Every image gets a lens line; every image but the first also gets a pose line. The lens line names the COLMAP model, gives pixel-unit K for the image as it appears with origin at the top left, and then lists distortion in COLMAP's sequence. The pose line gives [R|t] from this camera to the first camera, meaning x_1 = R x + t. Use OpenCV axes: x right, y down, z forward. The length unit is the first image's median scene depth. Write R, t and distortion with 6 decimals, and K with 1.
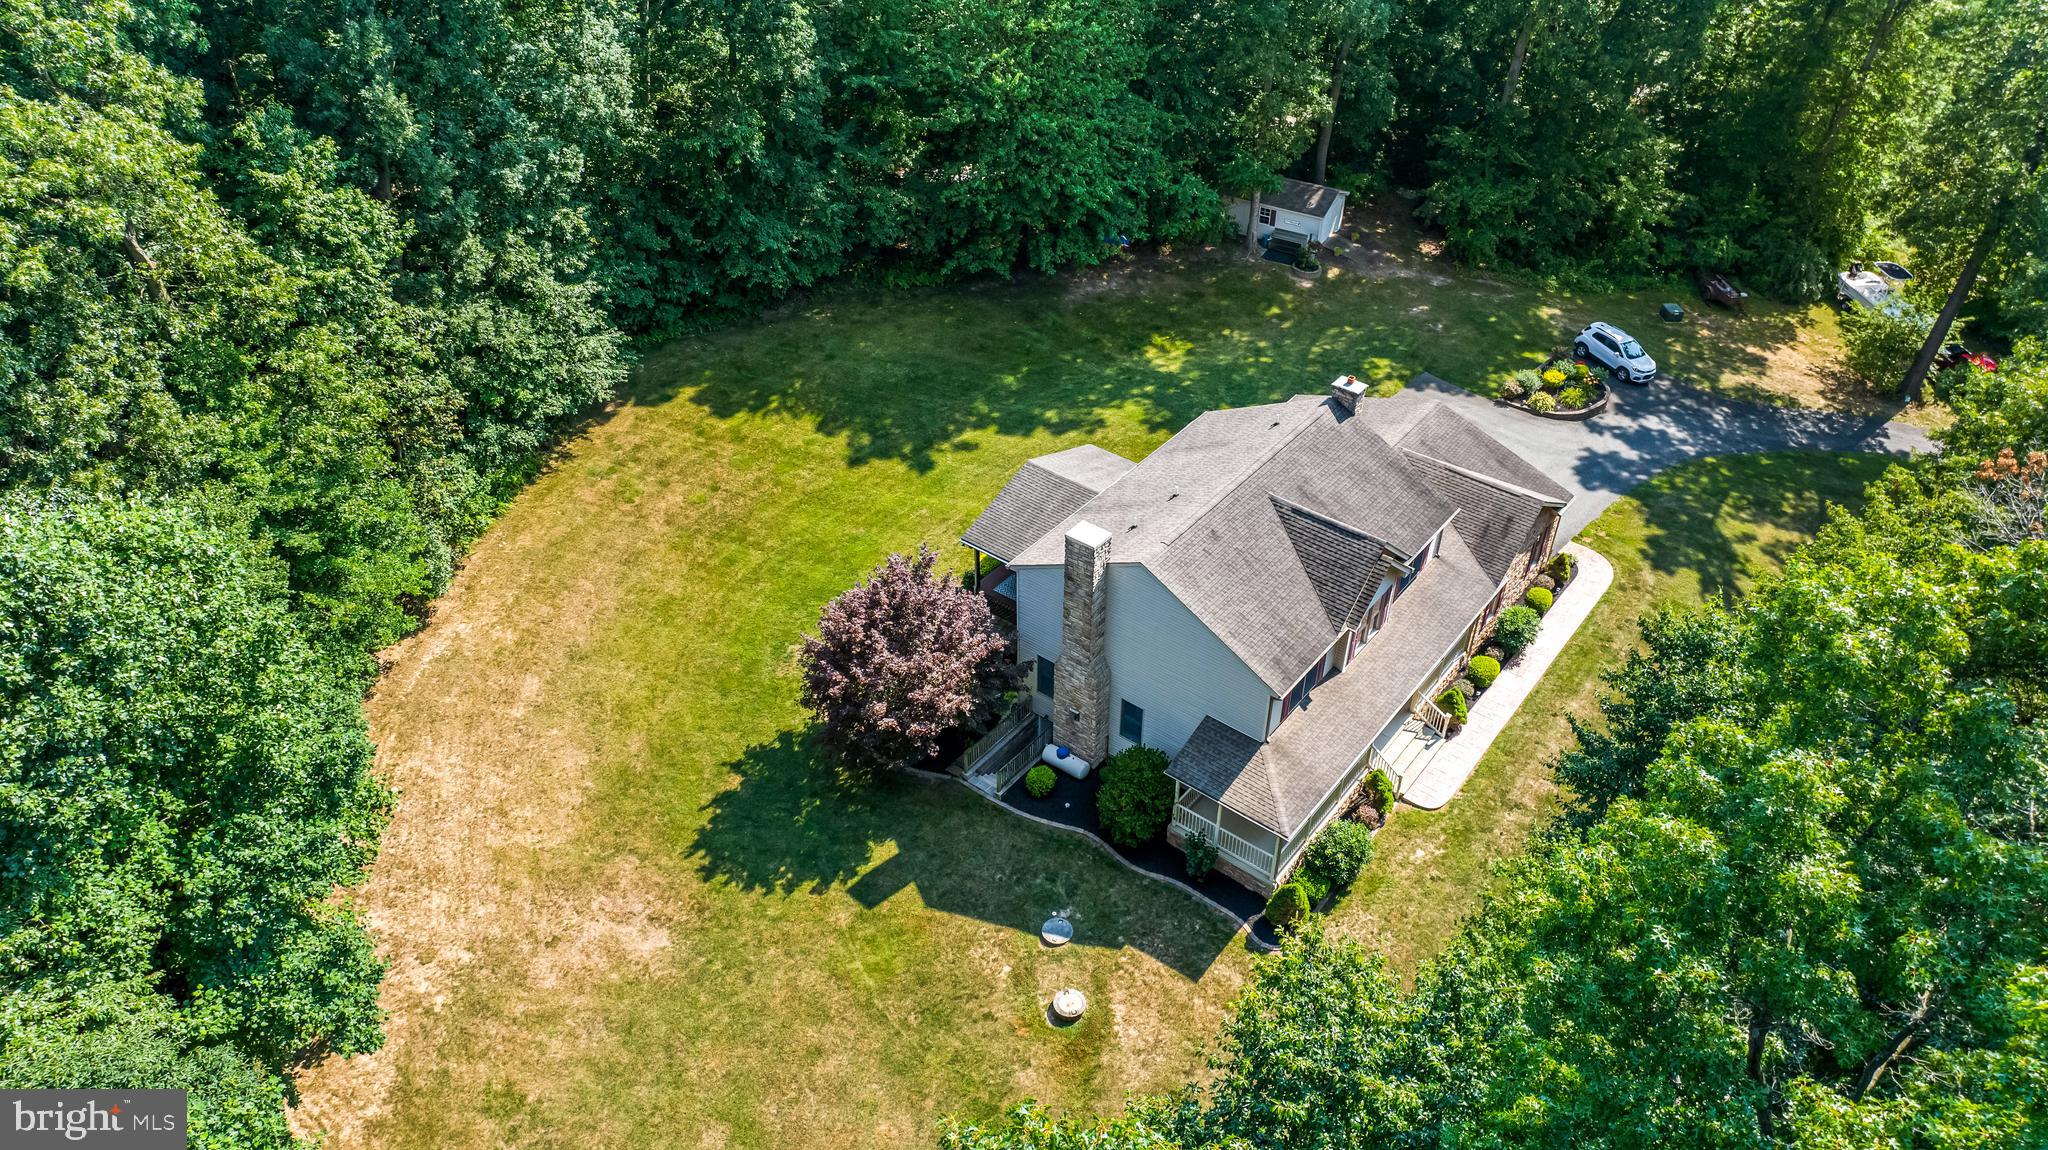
lens RADIAL K [[1414.4, 0, 1017.9], [0, 1414.4, 584.2], [0, 0, 1]] dist [-0.008472, -0.000296]
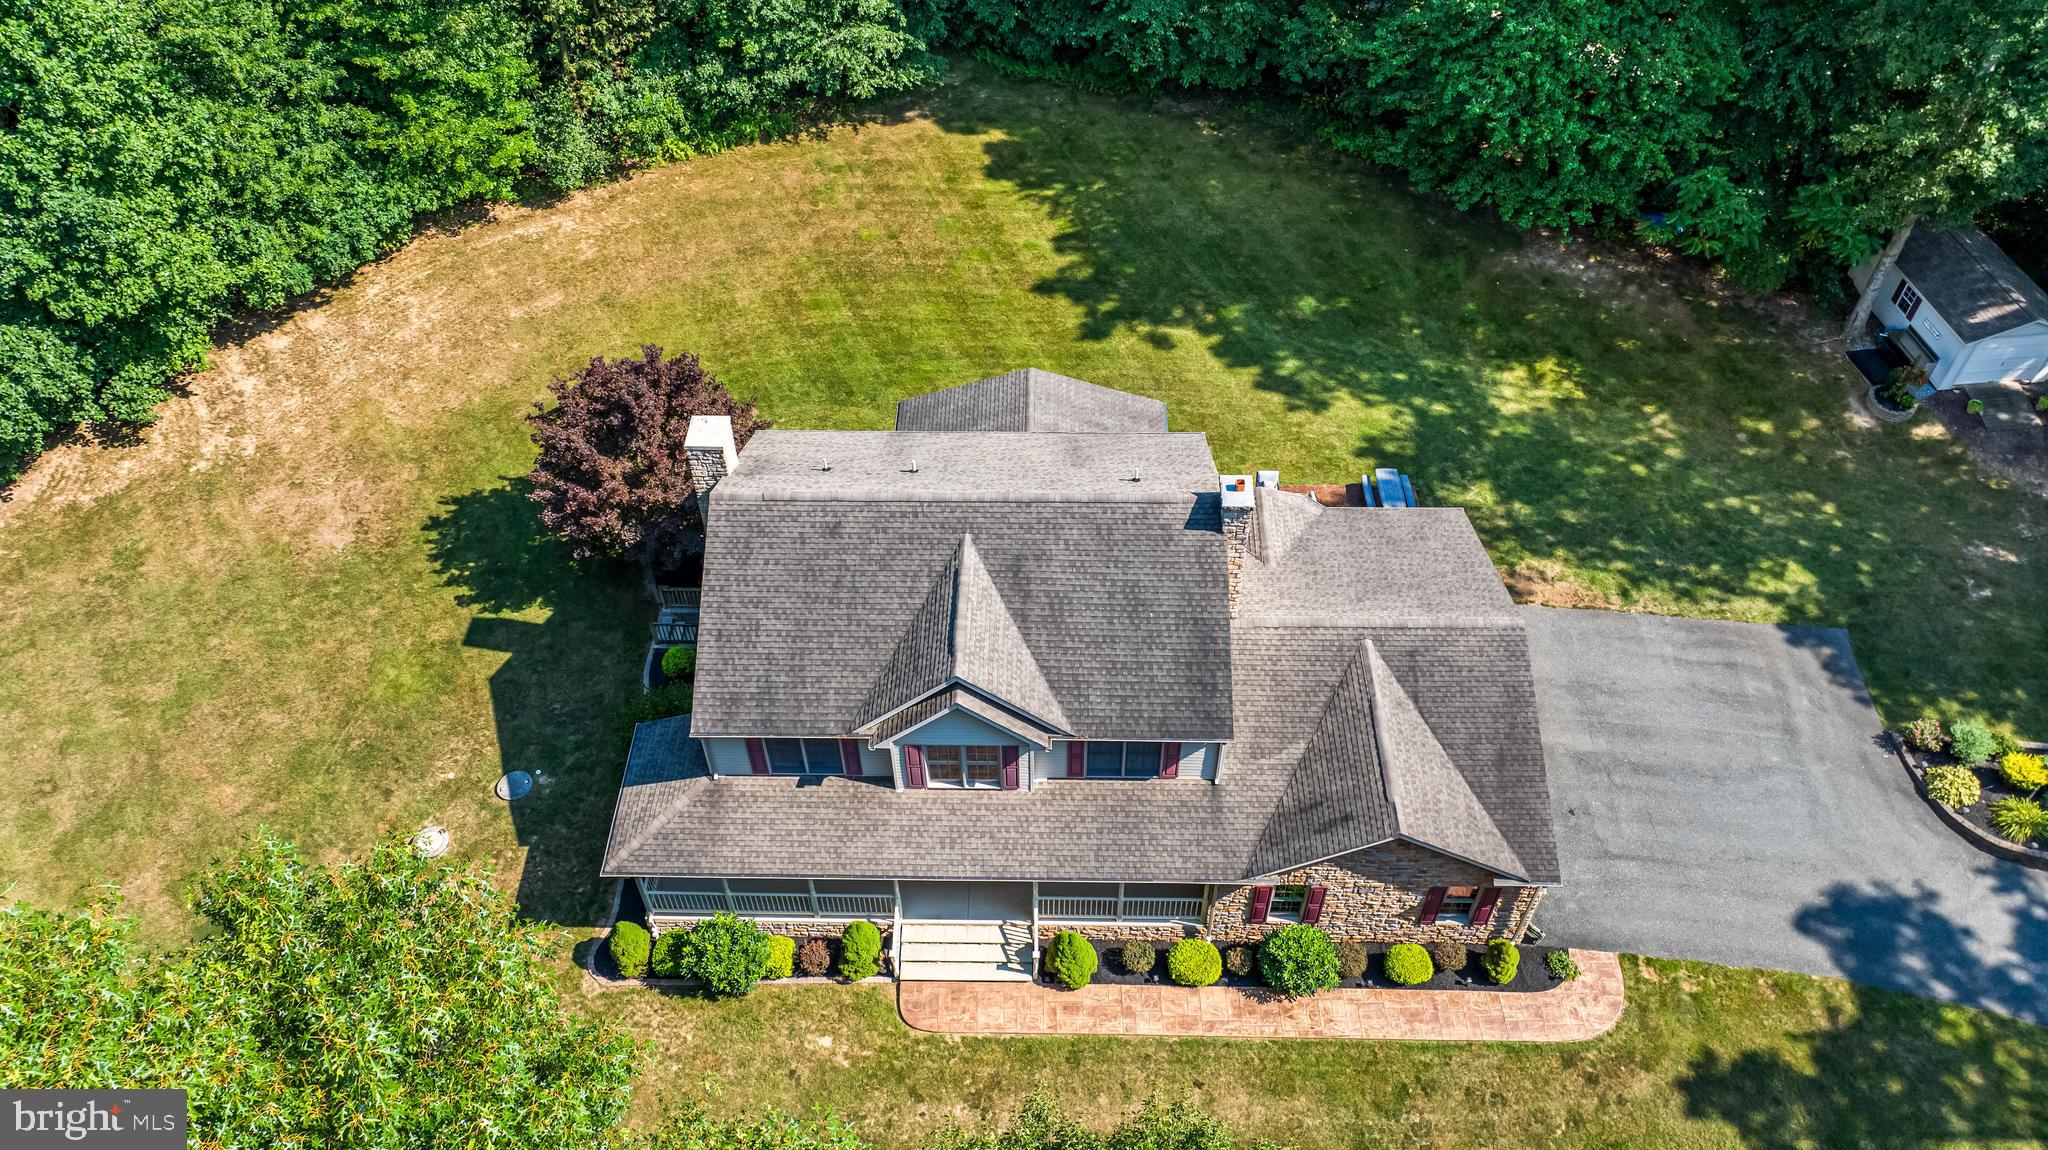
lens RADIAL K [[1497.3, 0, 1017.3], [0, 1497.3, 551.8], [0, 0, 1]] dist [-0.058053, 0.085429]
pose [[0.604083, 0.570798, -0.556123, 0.490573], [-0.487339, 0.816741, 0.308926, -0.240995], [0.630543, 0.084404, 0.771551, 0.336708]]
